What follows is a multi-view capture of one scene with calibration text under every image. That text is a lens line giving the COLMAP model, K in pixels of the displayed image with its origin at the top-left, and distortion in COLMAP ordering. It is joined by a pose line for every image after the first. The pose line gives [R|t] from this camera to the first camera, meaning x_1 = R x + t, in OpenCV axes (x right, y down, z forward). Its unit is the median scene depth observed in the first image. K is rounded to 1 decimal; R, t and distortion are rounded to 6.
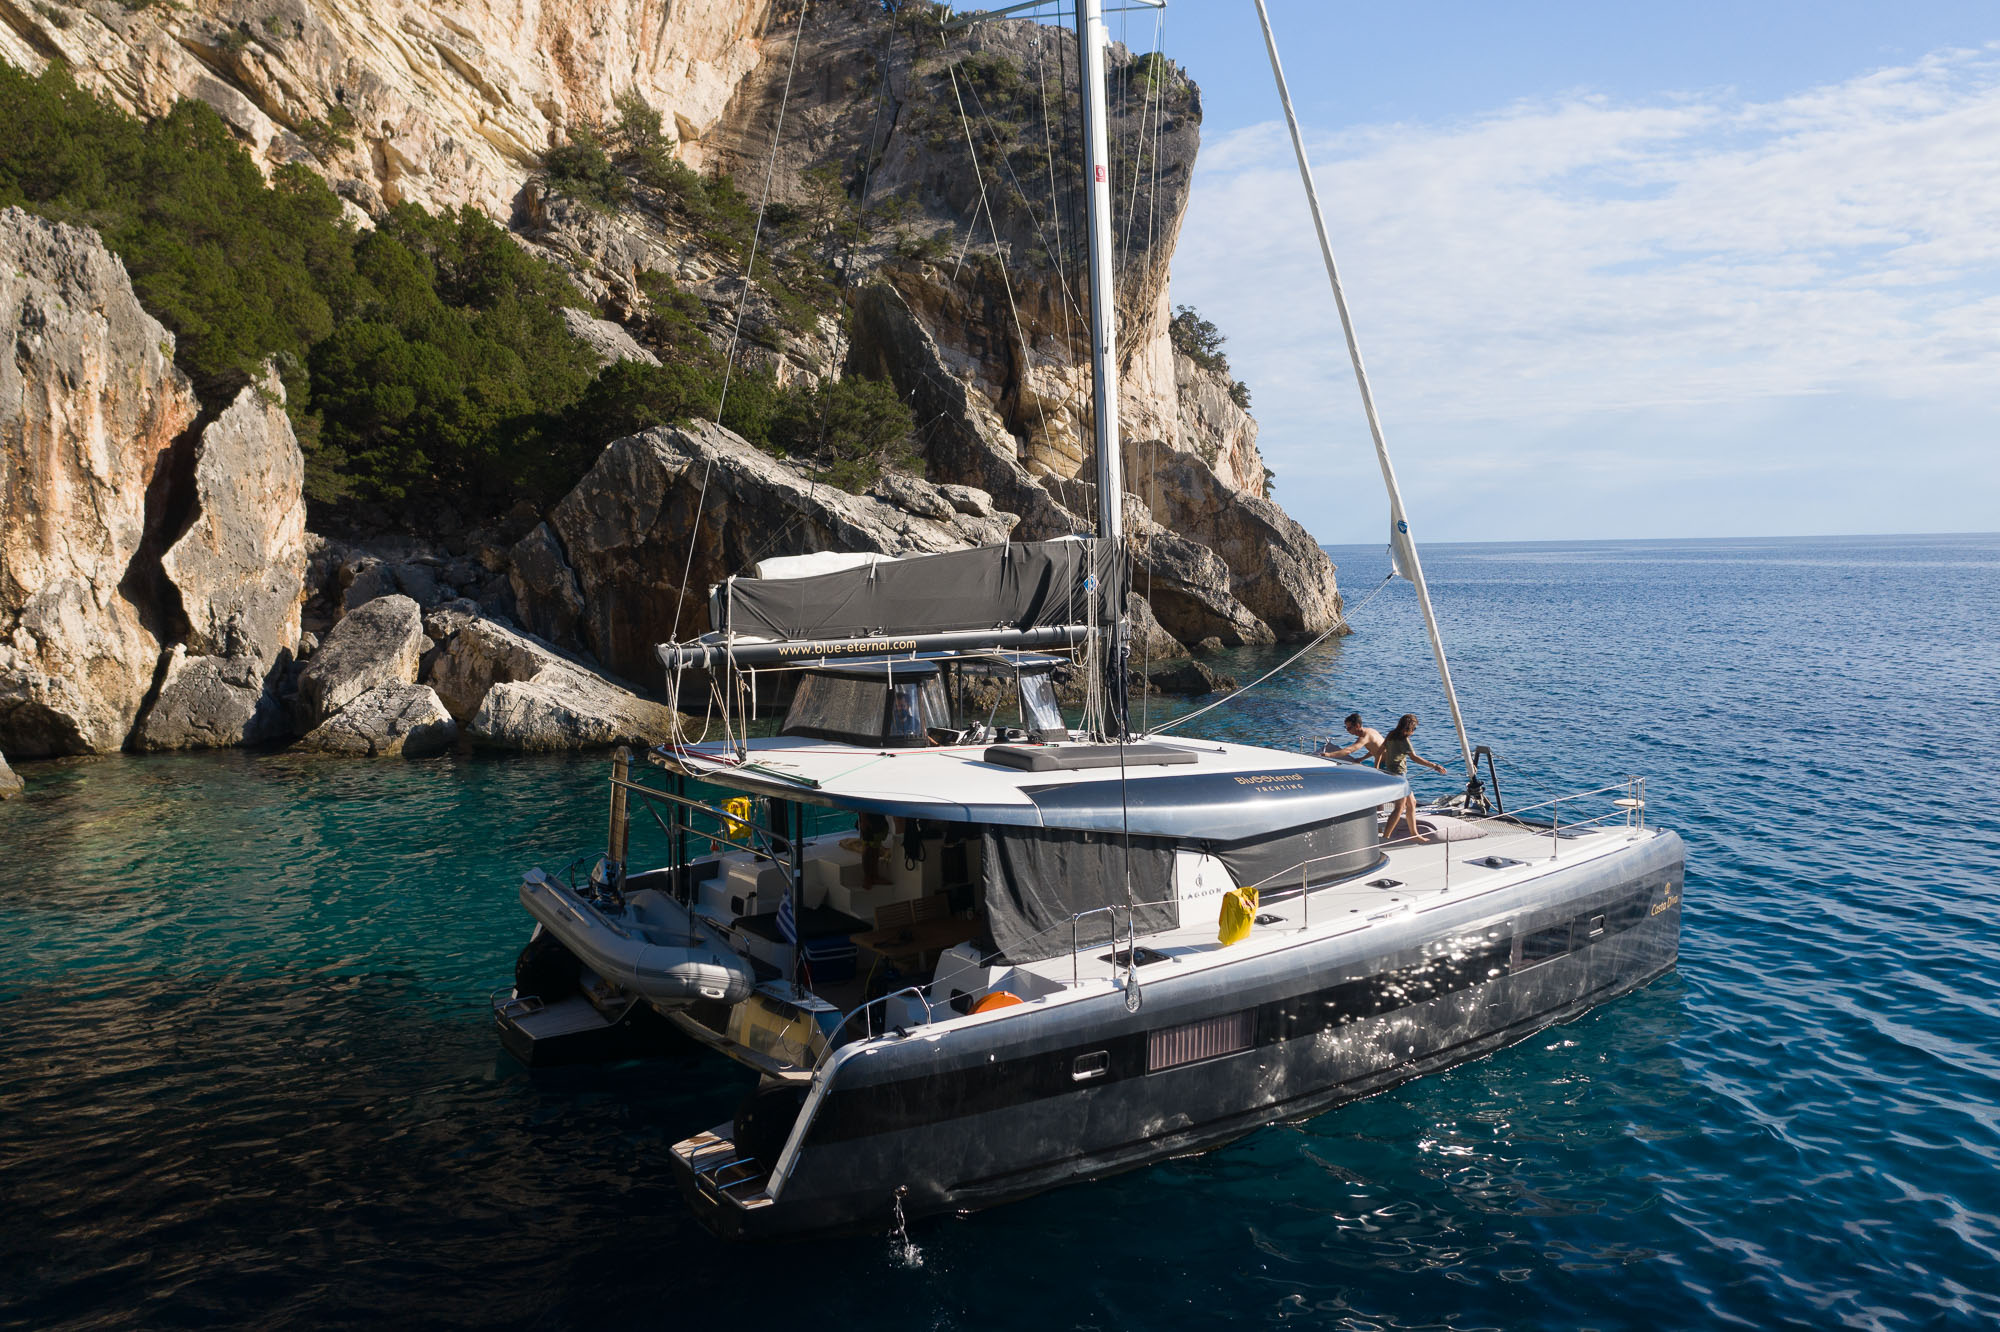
lens RADIAL K [[1594.5, 0, 1004.1], [0, 1594.5, 668.7], [0, 0, 1]] dist [-0.012817, -0.000564]
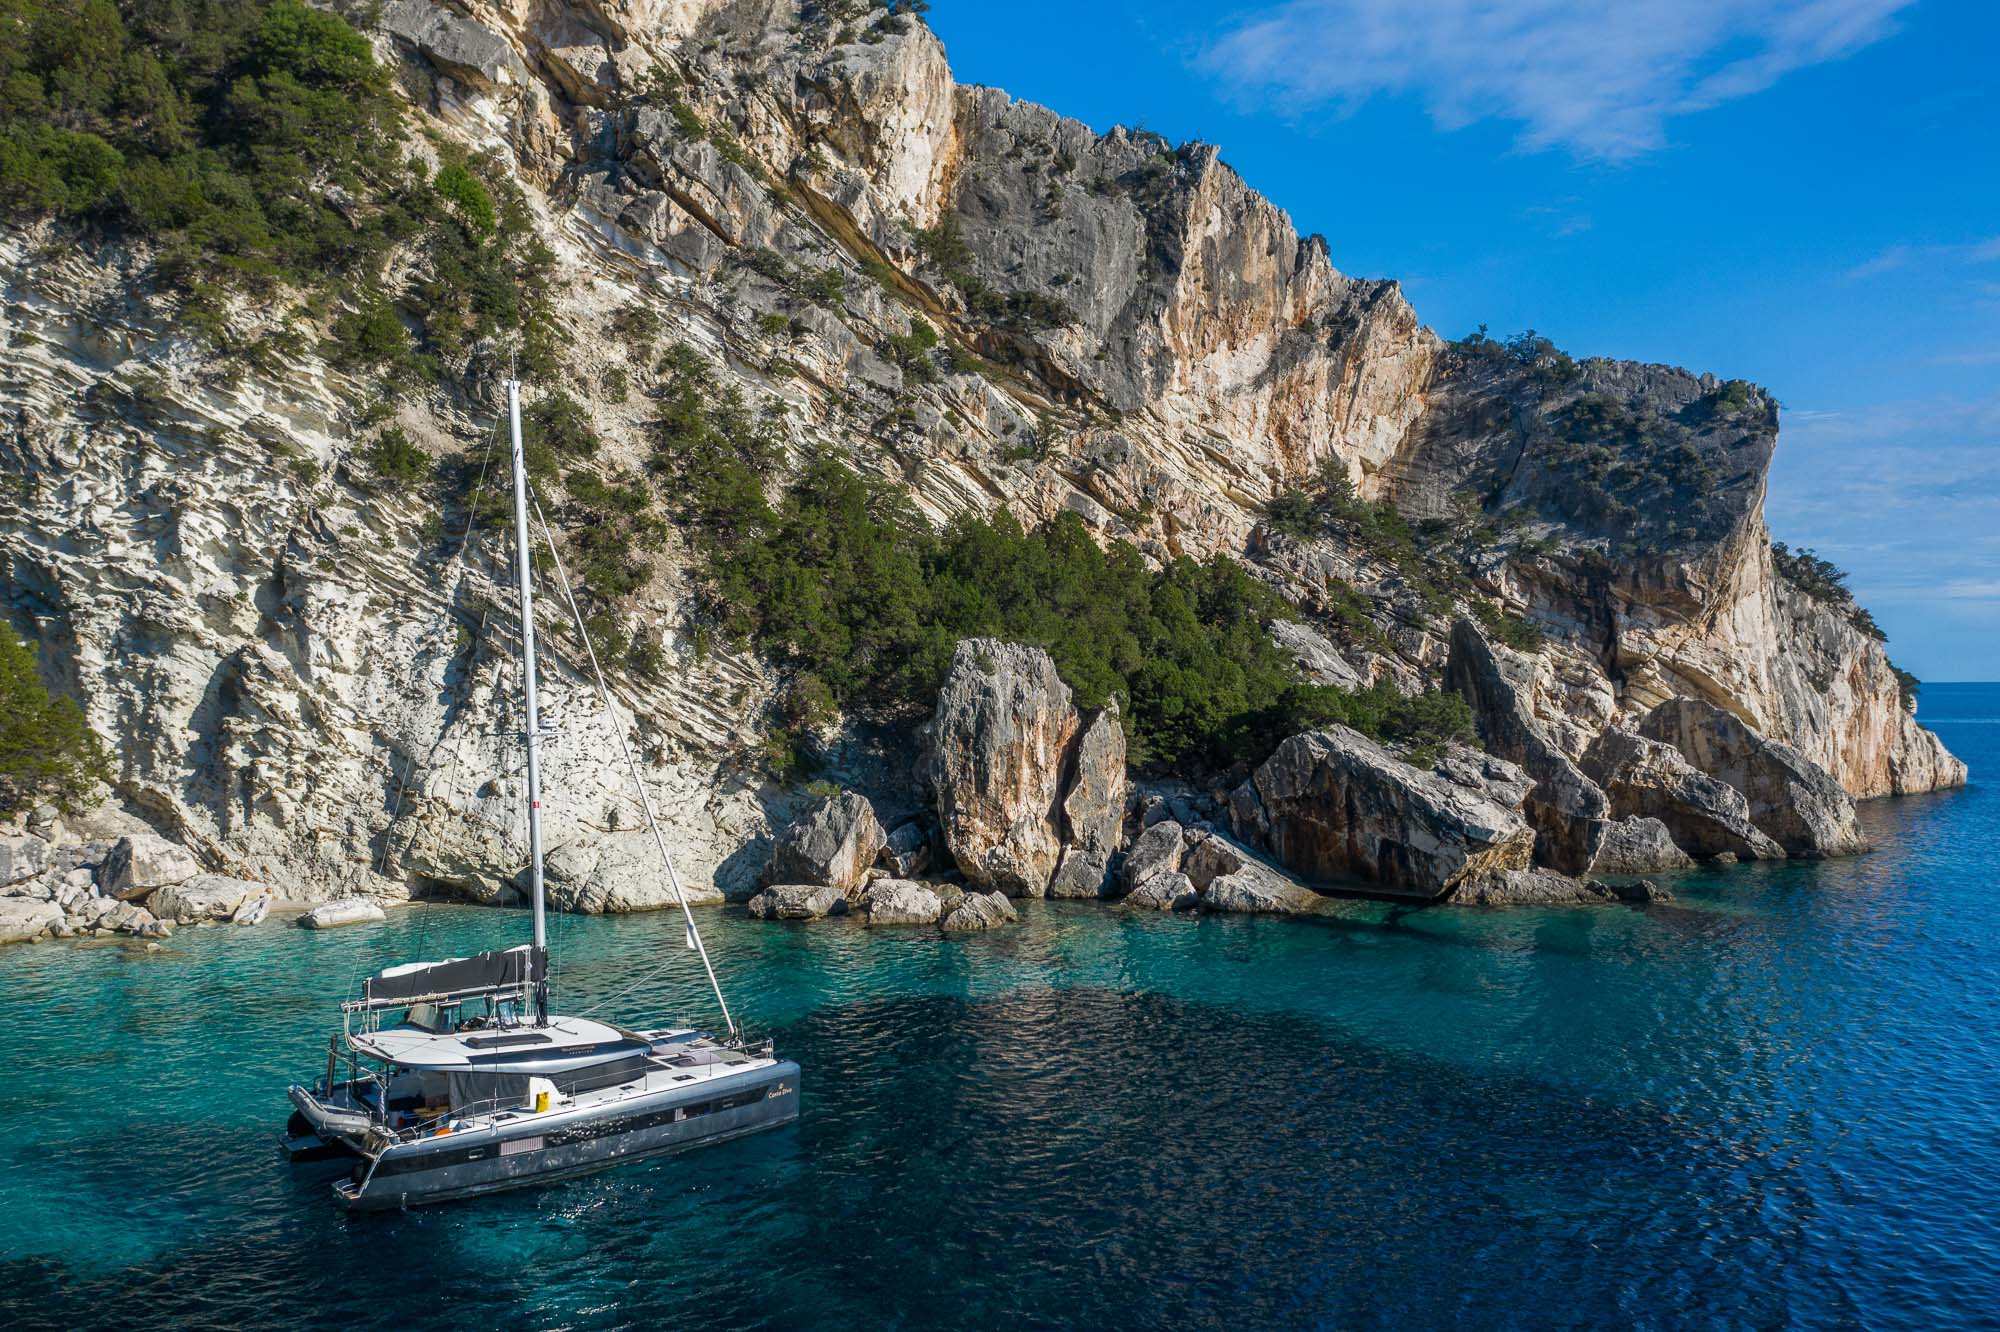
lens RADIAL K [[1594.5, 0, 1001.2], [0, 1594.5, 663.7], [0, 0, 1]] dist [-0.012817, -0.000564]
pose [[0.895048, 0.007376, -0.445910, 0.176840], [-0.044228, 0.996402, -0.072294, -0.053916], [0.443772, 0.084428, 0.892154, -0.499549]]
